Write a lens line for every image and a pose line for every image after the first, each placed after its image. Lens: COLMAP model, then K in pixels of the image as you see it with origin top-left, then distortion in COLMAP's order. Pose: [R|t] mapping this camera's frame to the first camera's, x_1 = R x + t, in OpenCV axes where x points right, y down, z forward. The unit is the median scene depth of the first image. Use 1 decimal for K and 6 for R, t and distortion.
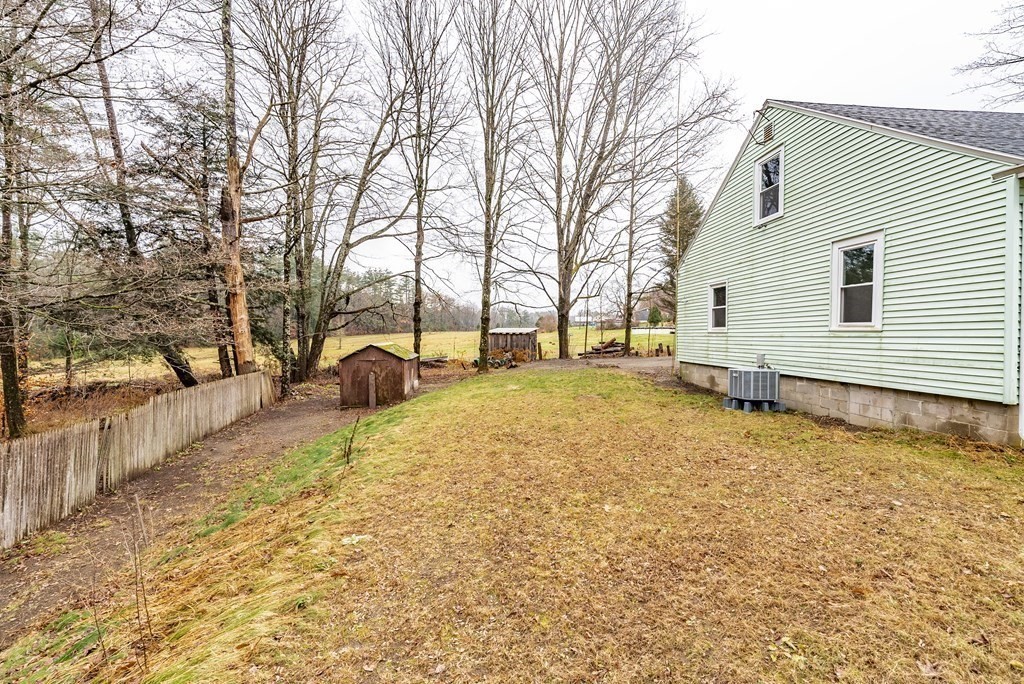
lens RADIAL K [[417.2, 0, 526.4], [0, 417.2, 335.5], [0, 0, 1]] dist [-0.000246, -0.000077]
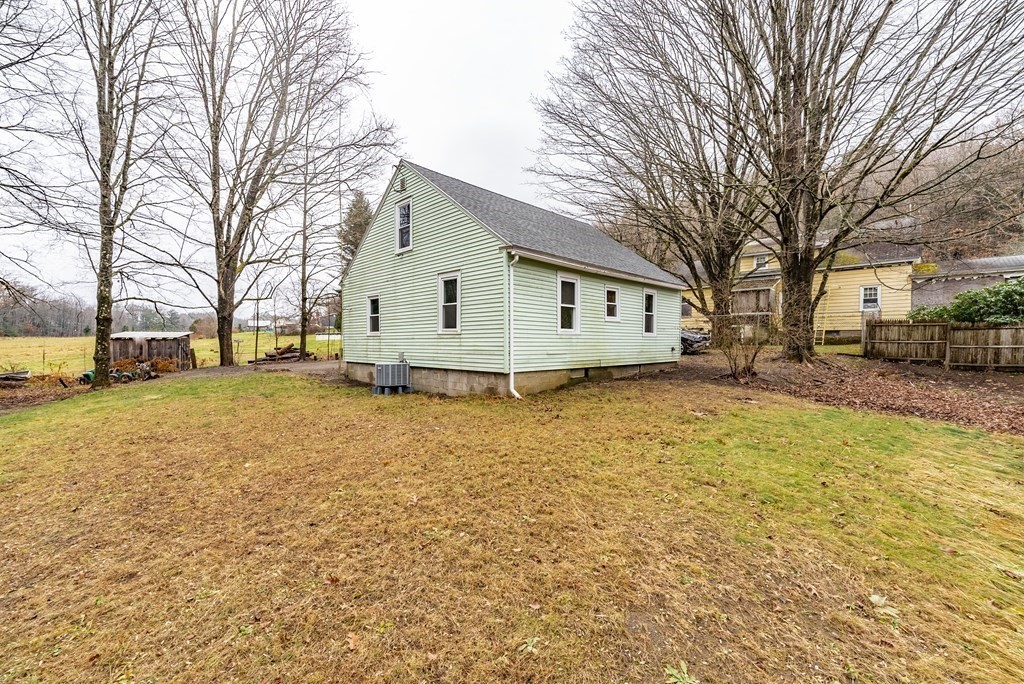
lens RADIAL K [[415.5, 0, 514.7], [0, 415.5, 351.0], [0, 0, 1]] dist [-0.001045, -0.000137]
pose [[0.774072, -0.017015, 0.632869, 0.004520], [0.003252, 0.999732, 0.022901, 0.005147], [-0.633089, -0.015669, 0.773920, -0.101602]]
